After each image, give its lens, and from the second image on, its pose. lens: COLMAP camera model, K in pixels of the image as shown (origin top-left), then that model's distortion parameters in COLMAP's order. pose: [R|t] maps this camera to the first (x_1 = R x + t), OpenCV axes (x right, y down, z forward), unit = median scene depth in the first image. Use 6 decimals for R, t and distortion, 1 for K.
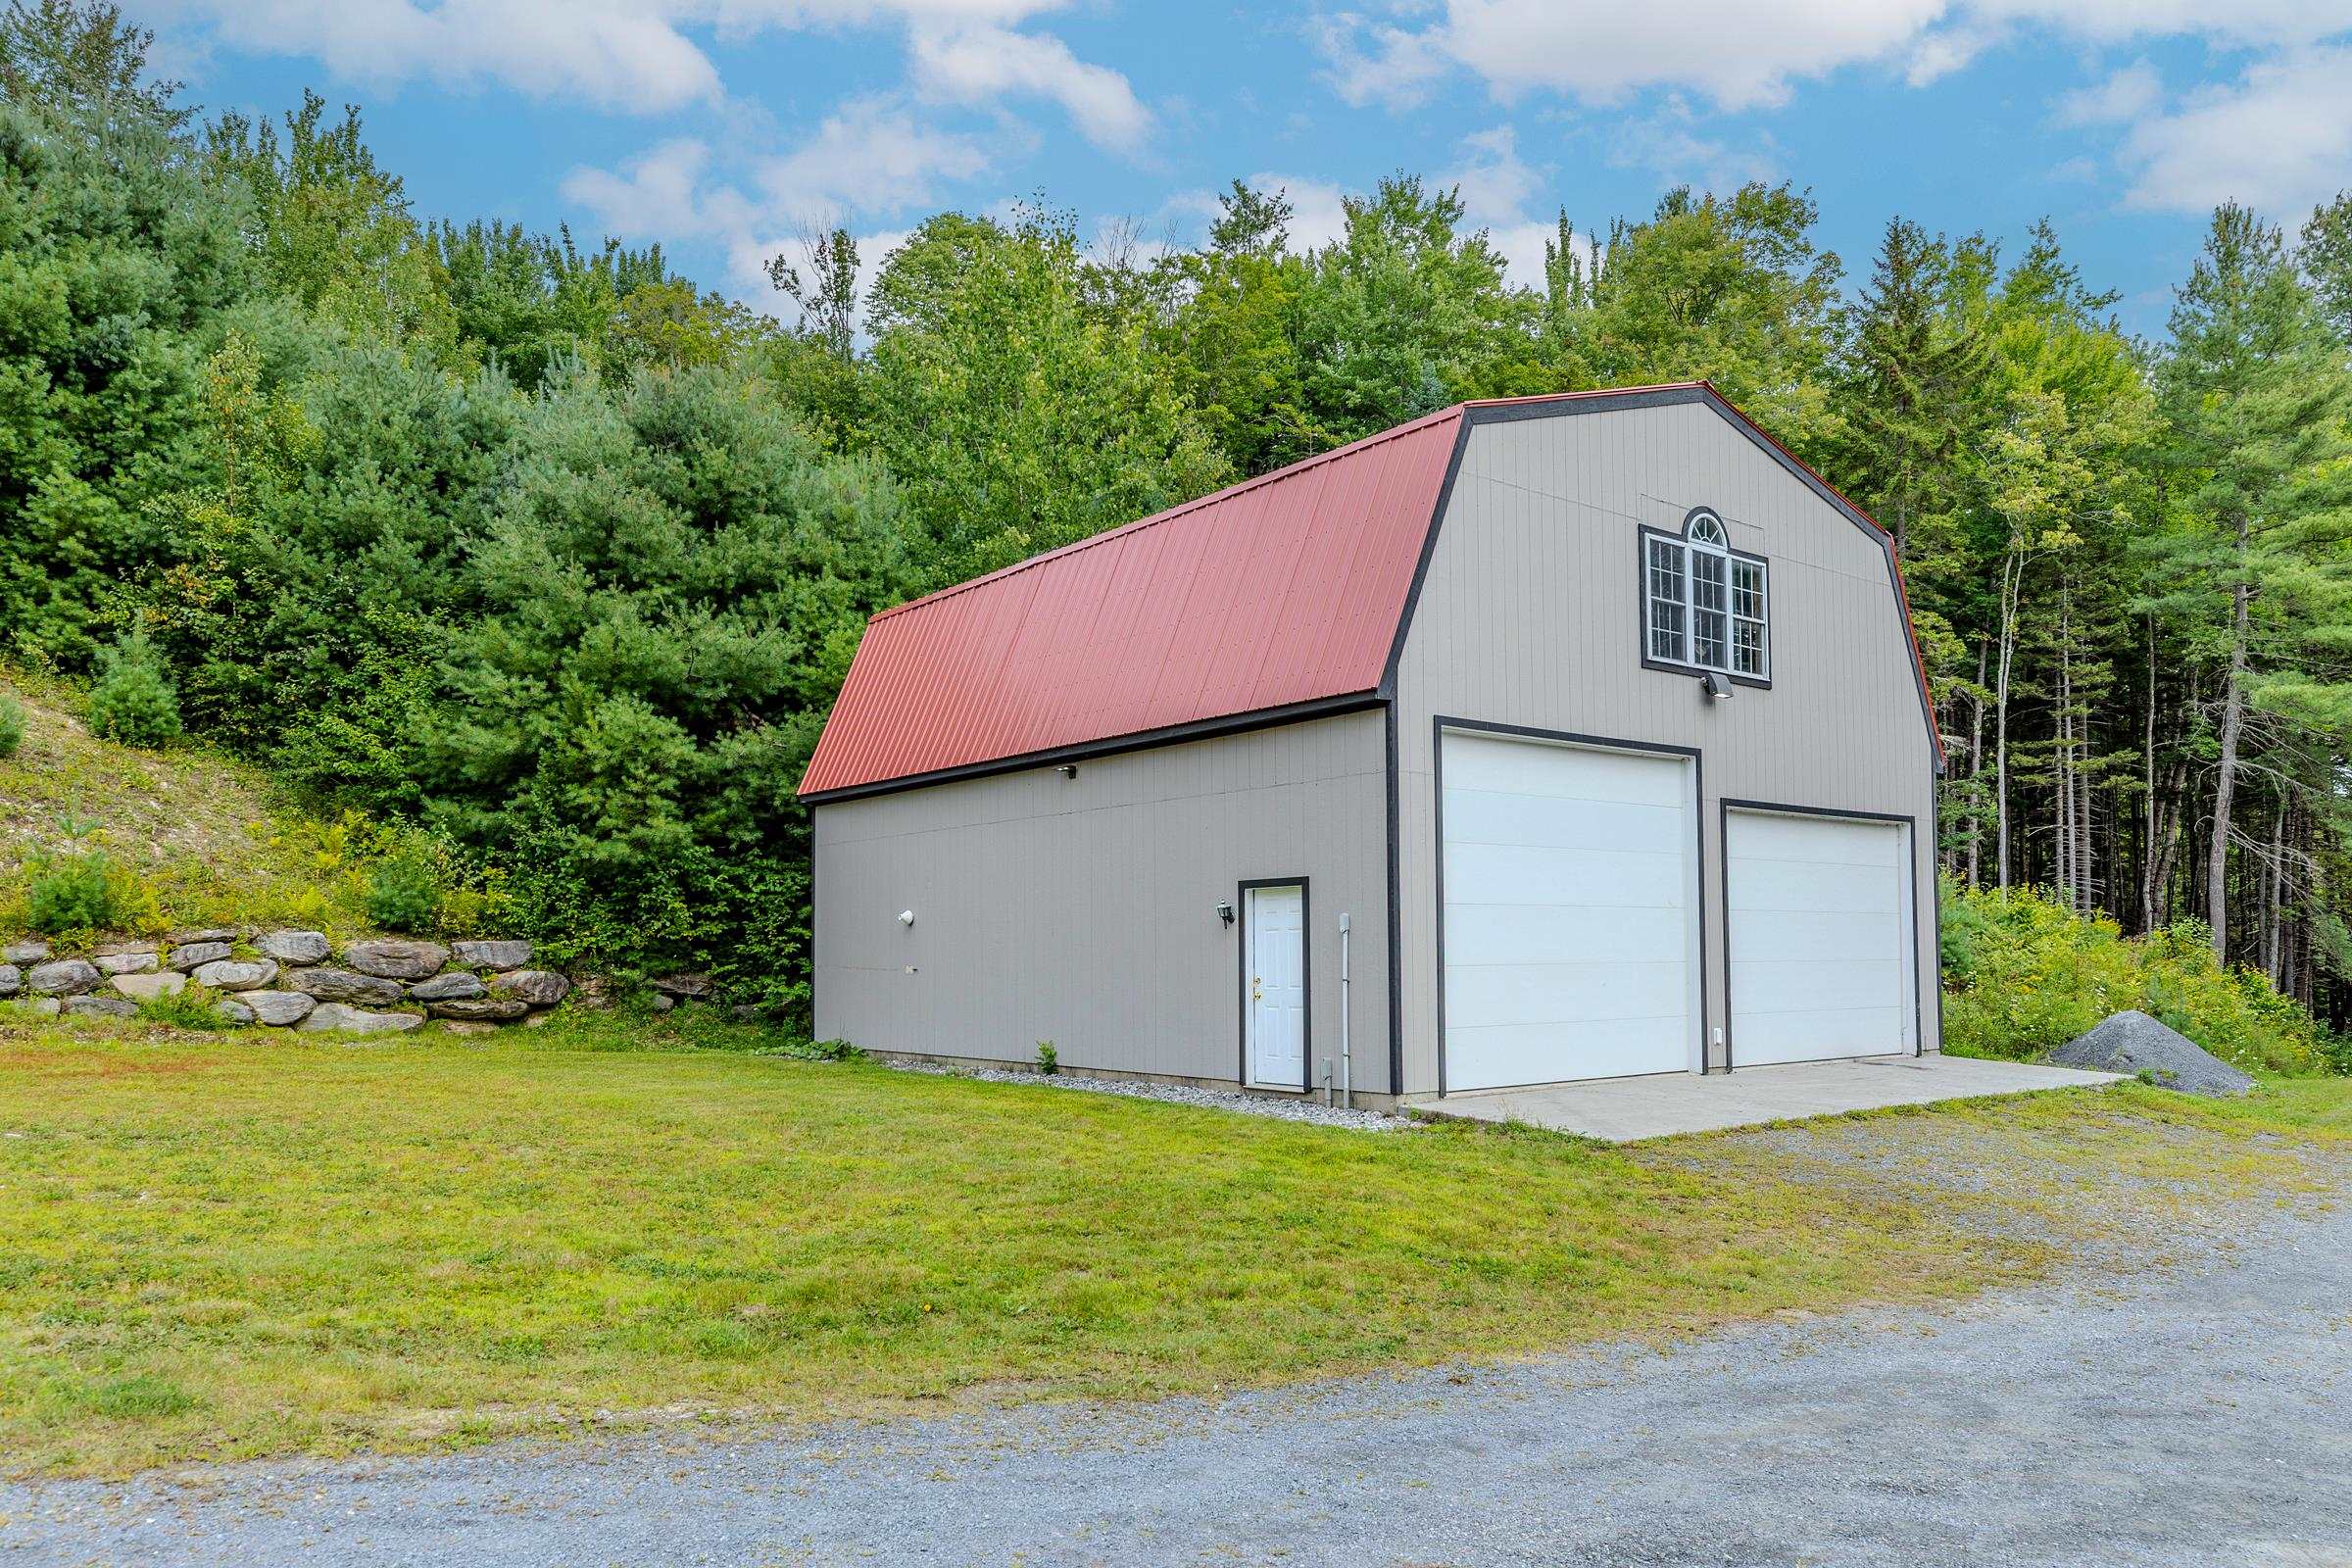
lens RADIAL K [[1542.4, 0, 1182.5], [0, 1542.4, 885.0], [0, 0, 1]] dist [0.005896, 0.001487]
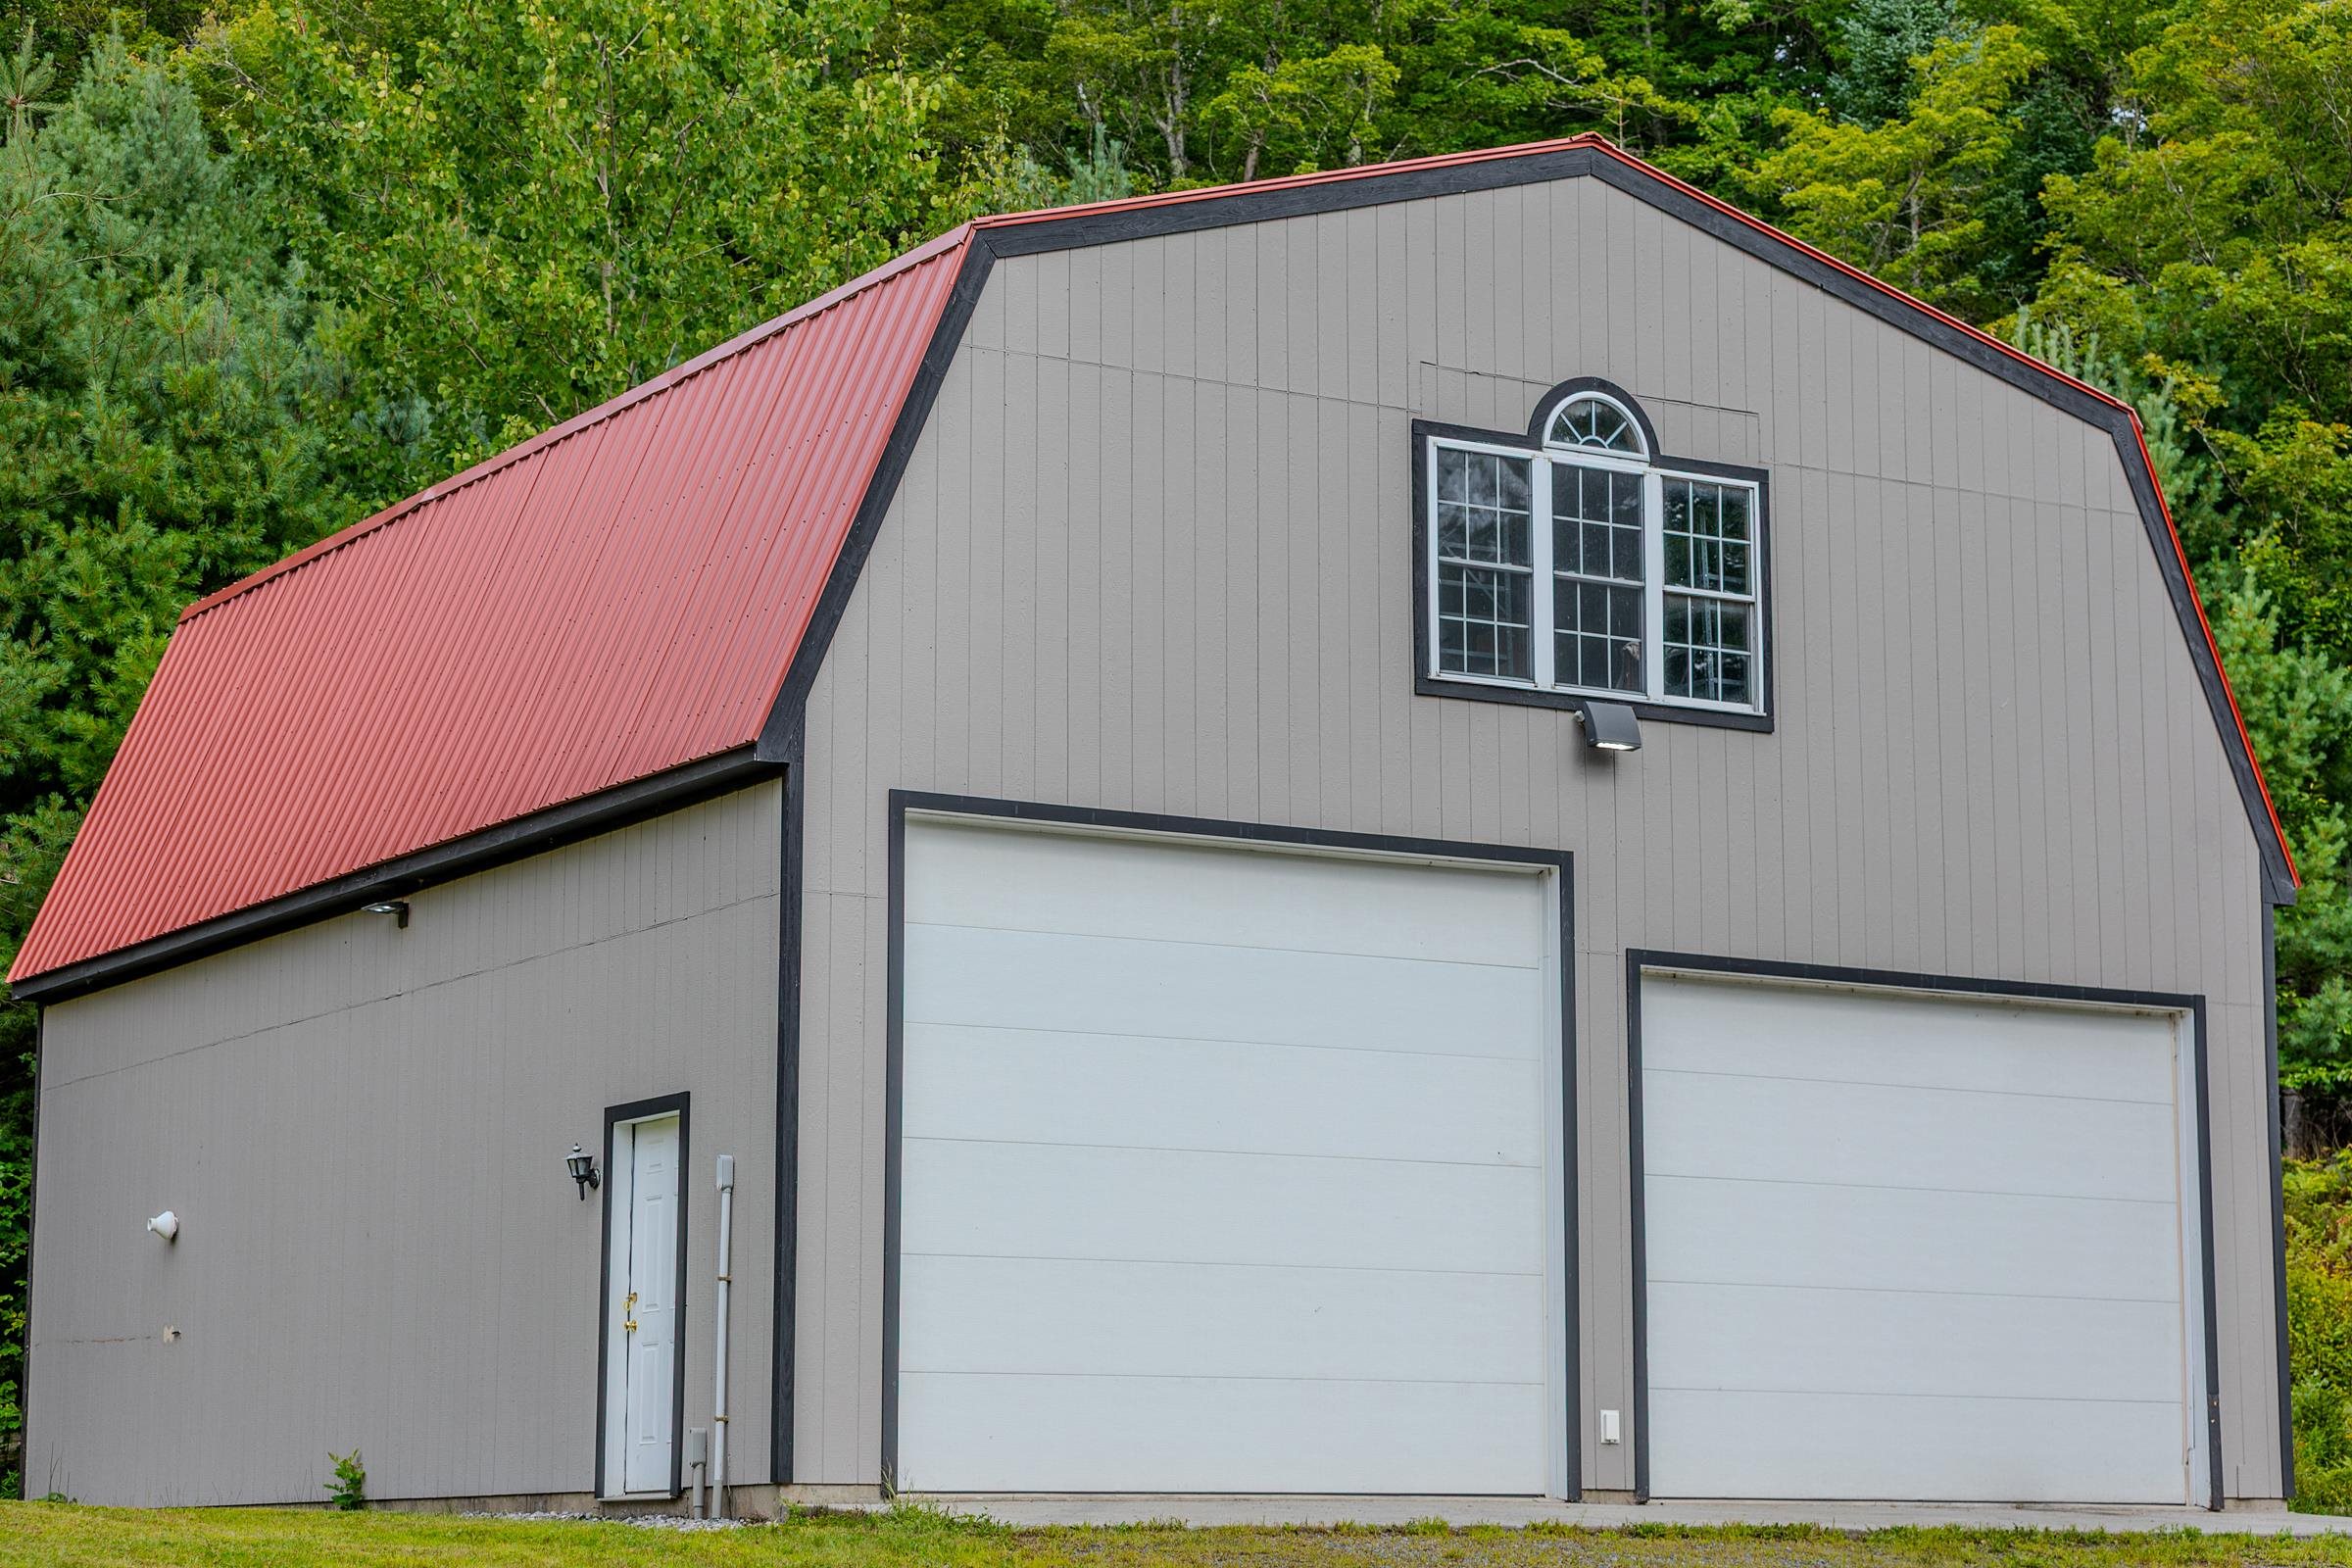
lens RADIAL K [[4503.6, 0, 1176.0], [0, 4503.6, 784.0], [0, 0, 1]] dist [0.031975, 0.012445]
pose [[0.992984, -0.013437, -0.117482, 0.362429], [-0.000810, 0.992726, -0.120392, 0.063992], [0.118245, 0.119642, 0.985750, -0.447005]]
